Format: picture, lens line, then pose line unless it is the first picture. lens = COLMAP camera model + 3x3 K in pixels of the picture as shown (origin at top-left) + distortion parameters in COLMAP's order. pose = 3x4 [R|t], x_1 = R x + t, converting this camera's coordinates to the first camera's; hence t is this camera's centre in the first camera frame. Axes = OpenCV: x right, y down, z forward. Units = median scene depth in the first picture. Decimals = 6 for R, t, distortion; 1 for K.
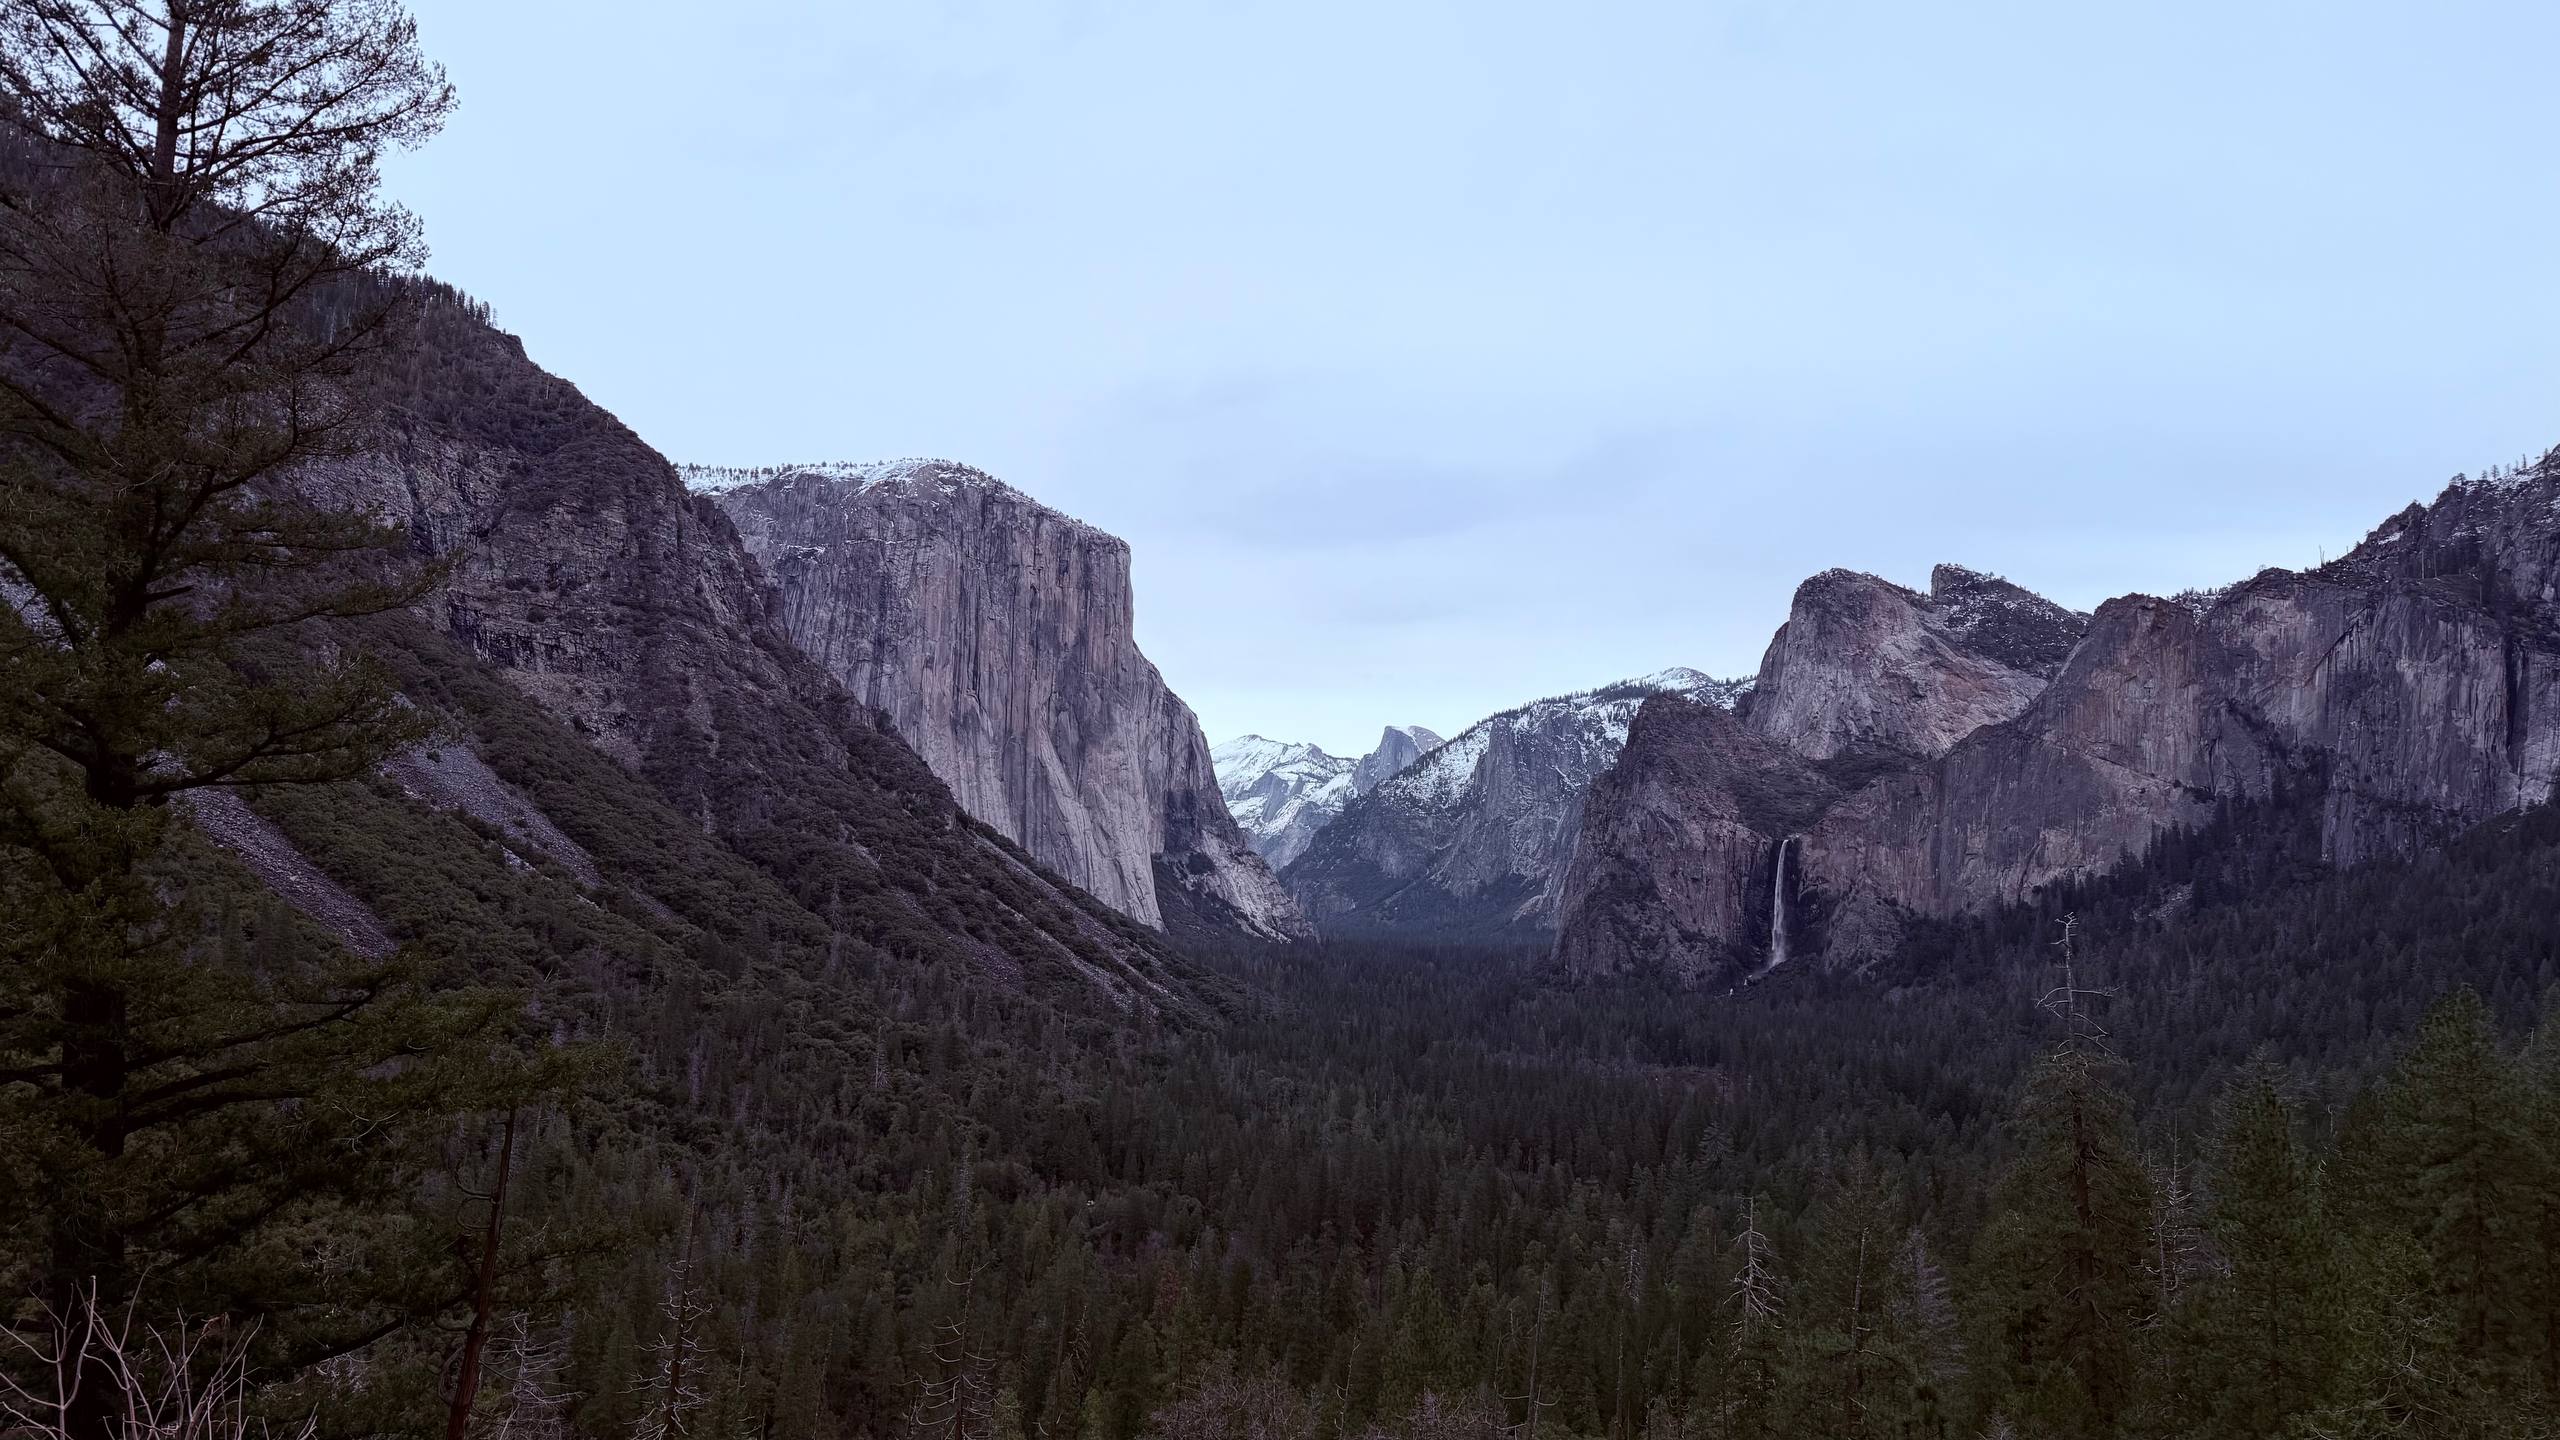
lens RADIAL K [[1660.1, 0, 1280.0], [0, 1660.1, 720.0], [0, 0, 1]] dist [0.068216, -0.000054]
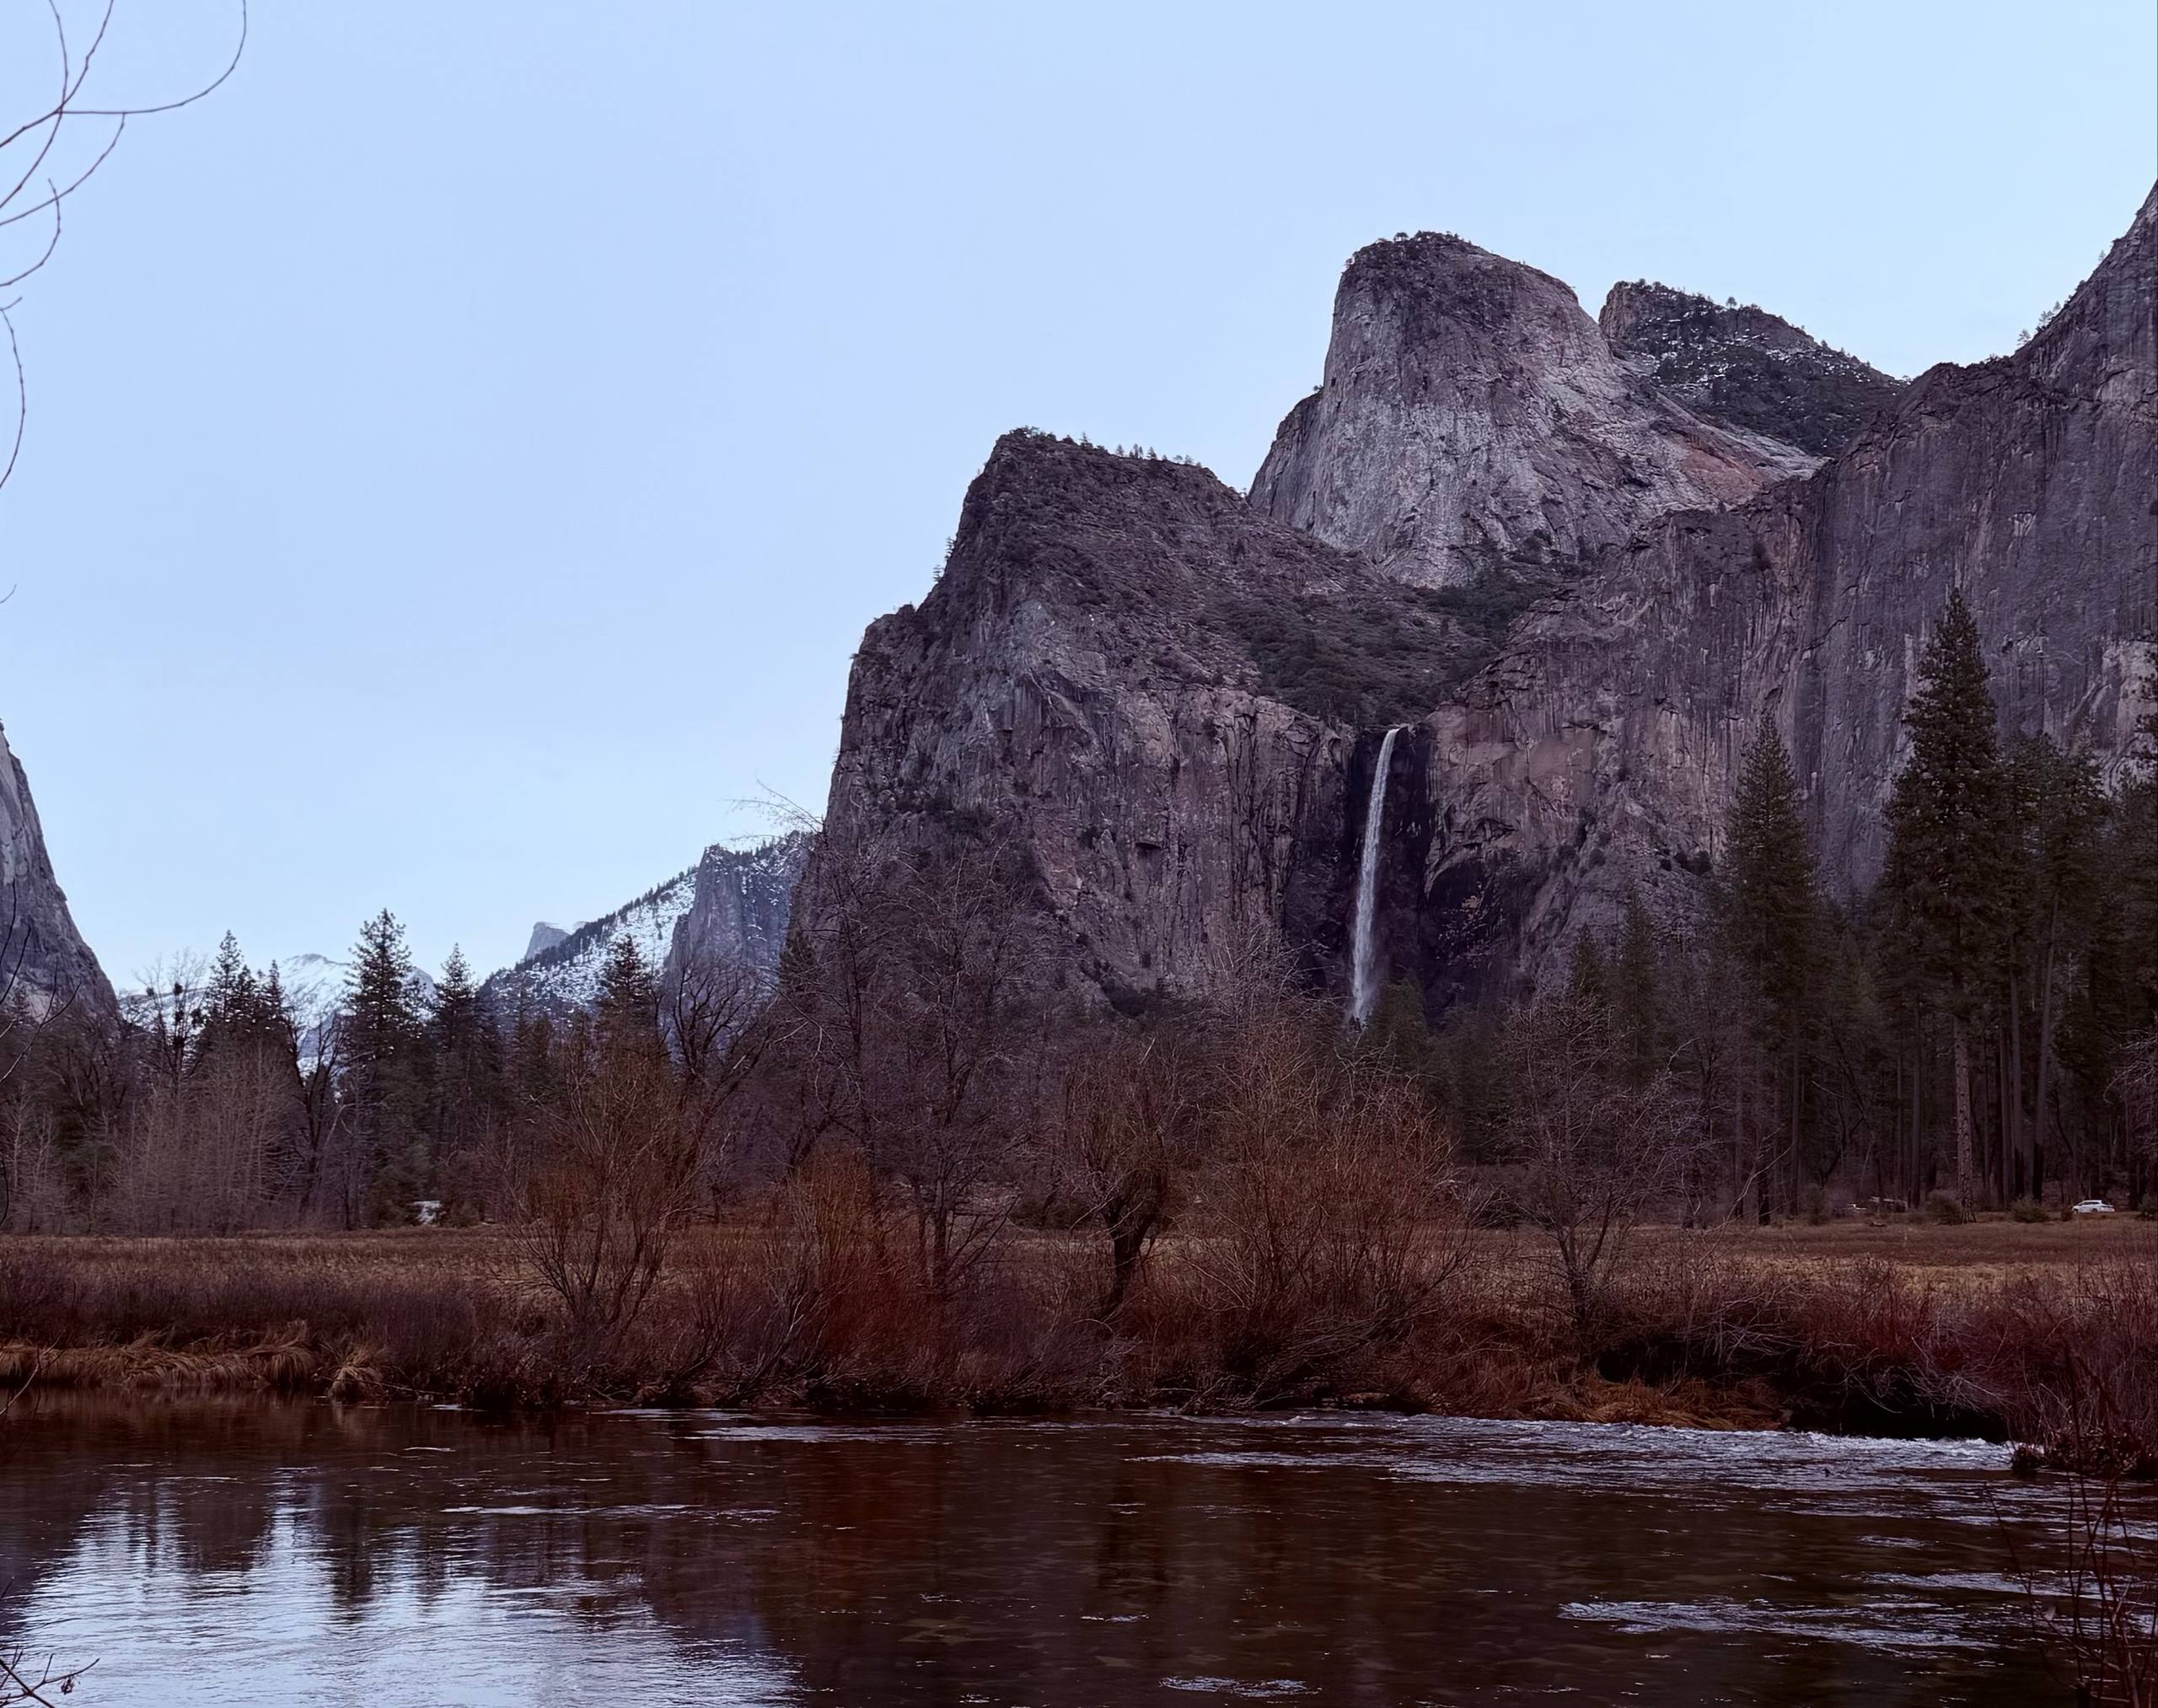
lens RADIAL K [[2704.9, 0, 1079.0], [0, 2704.9, 854.0], [0, 0, 1]] dist [0.170687, 0.028429]
pose [[0.966773, 0.010669, 0.255414, 0.084751], [-0.004043, 0.999642, -0.026454, 0.109687], [-0.255604, 0.024543, 0.966470, 0.433810]]
